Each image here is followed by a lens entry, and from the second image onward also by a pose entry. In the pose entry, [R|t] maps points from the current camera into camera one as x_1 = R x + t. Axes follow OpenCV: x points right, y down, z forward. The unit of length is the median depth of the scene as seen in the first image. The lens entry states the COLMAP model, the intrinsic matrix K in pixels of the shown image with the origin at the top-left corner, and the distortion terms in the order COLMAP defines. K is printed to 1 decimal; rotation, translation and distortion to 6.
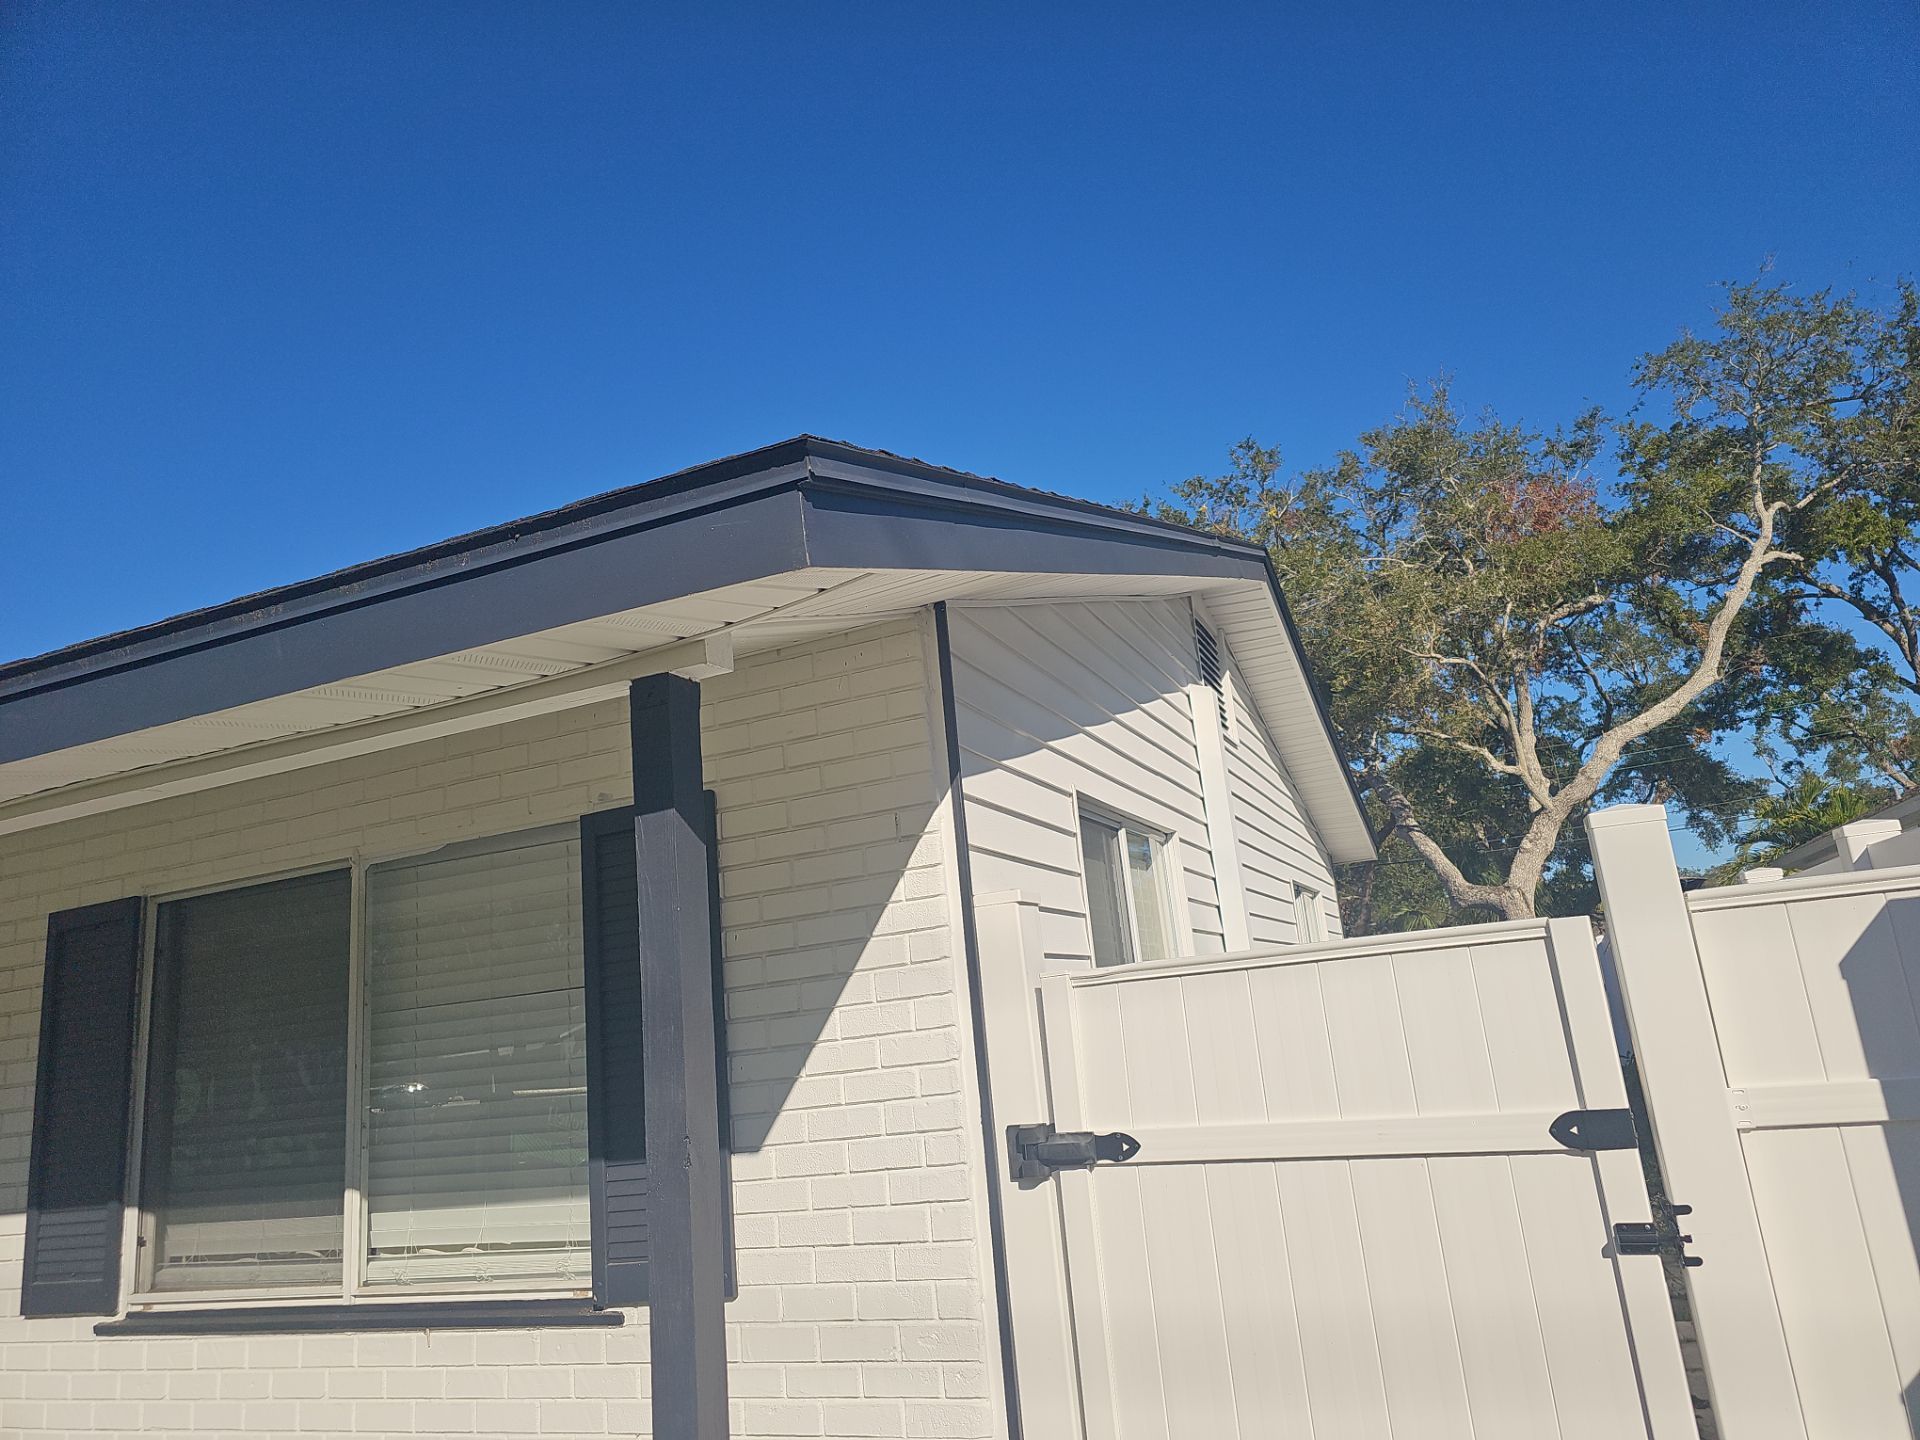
lens RADIAL K [[1338.7, 0, 933.2], [0, 1338.7, 687.1], [0, 0, 1]] dist [0.079947, -0.091043]
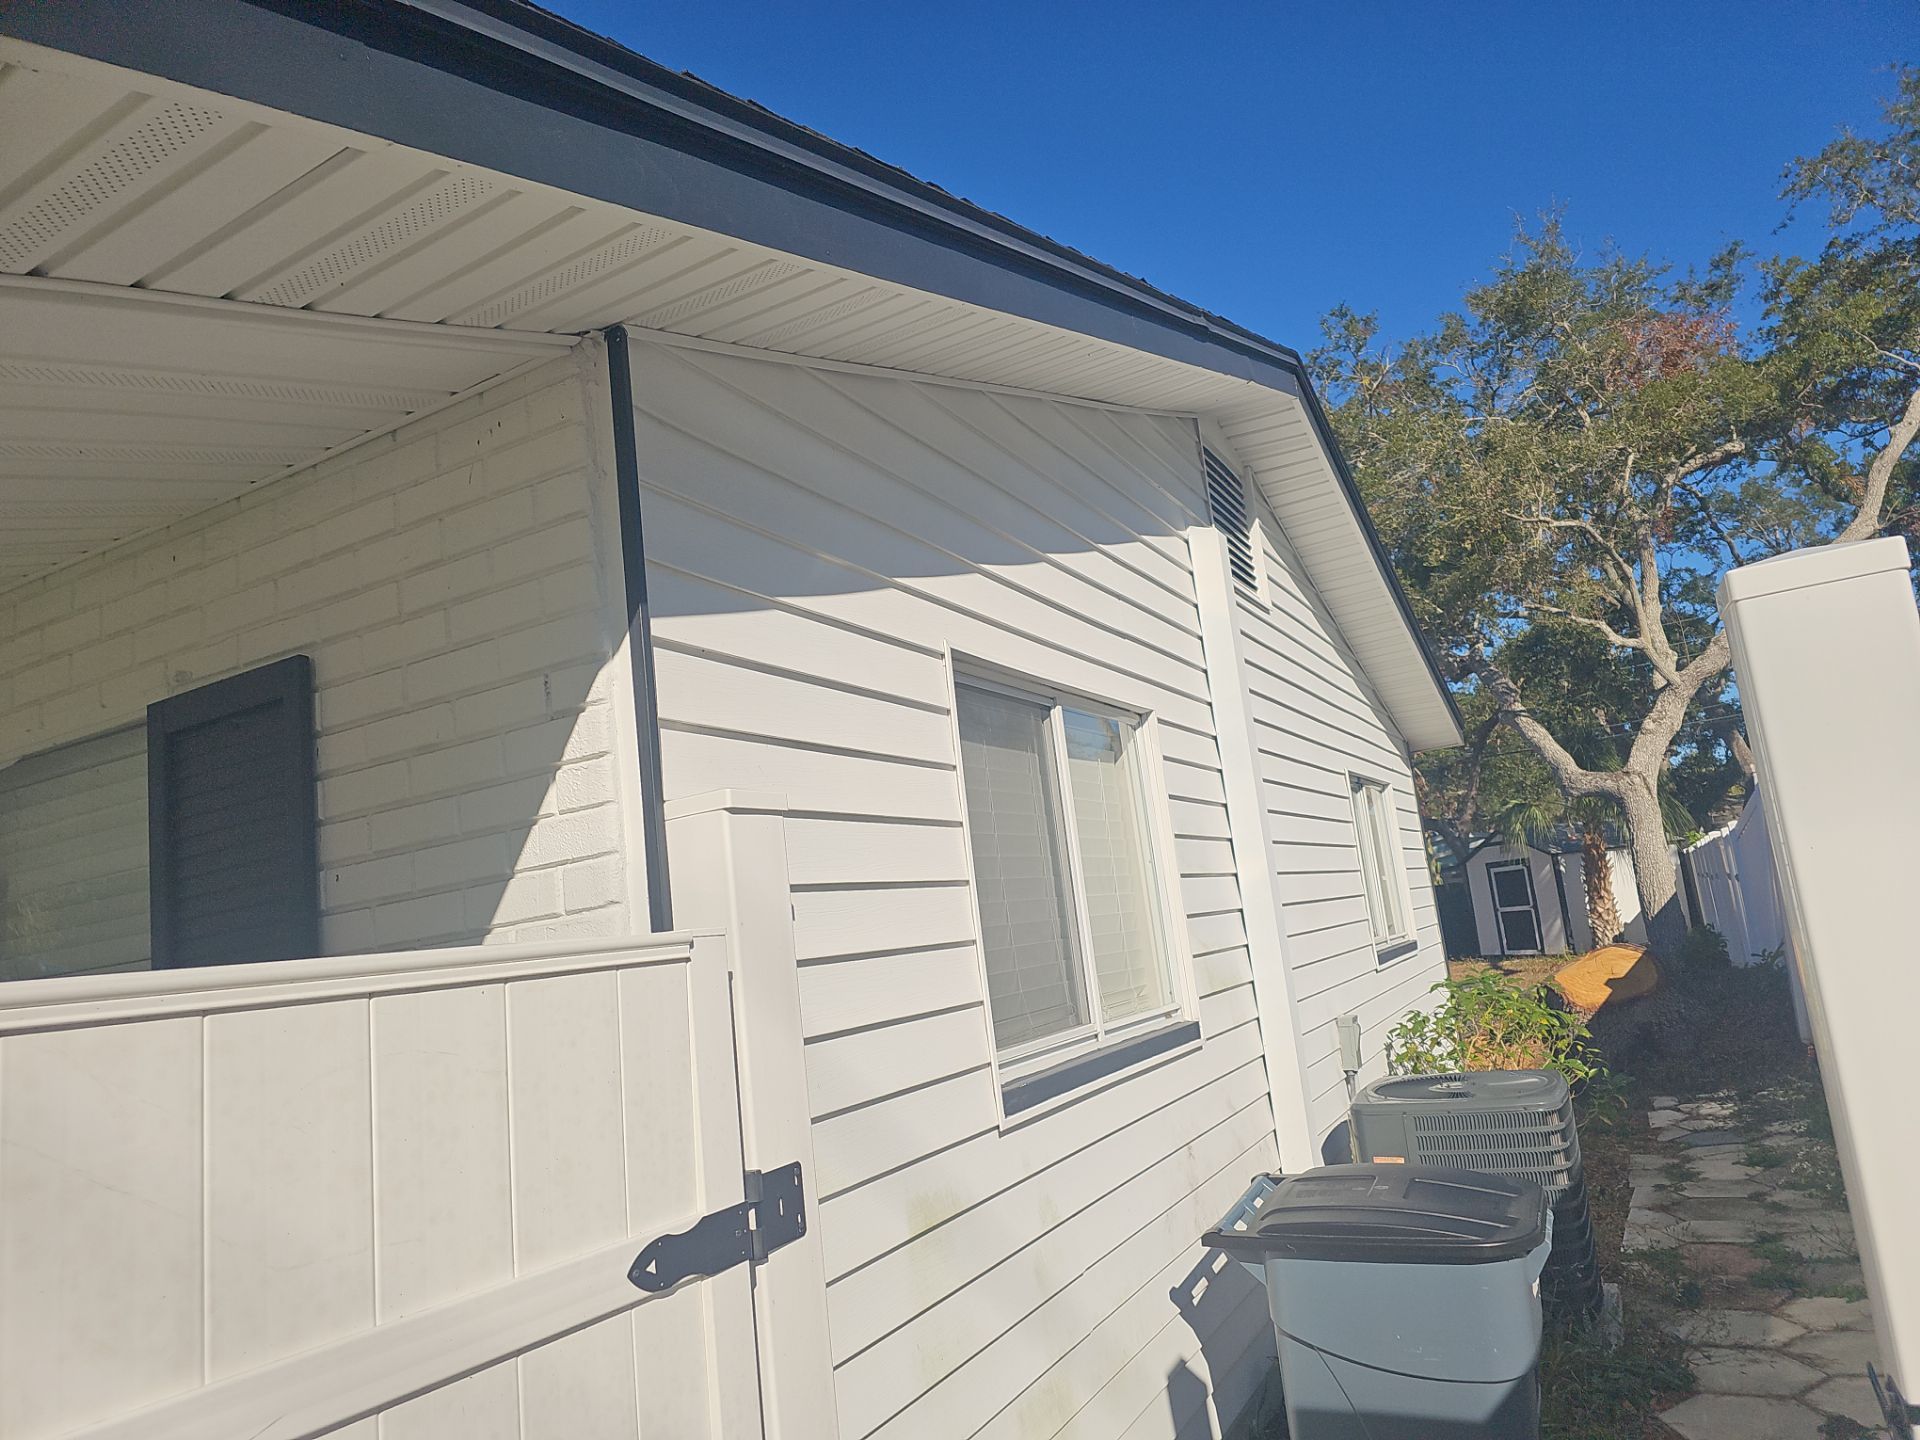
lens RADIAL K [[1234.7, 0, 948.4], [0, 1234.7, 742.4], [0, 0, 1]] dist [0.040138, -0.032637]
pose [[0.993442, -0.040184, -0.107044, 0.060726], [0.050742, 0.993910, 0.097818, 0.022089], [0.102461, -0.102608, 0.989431, 0.126656]]
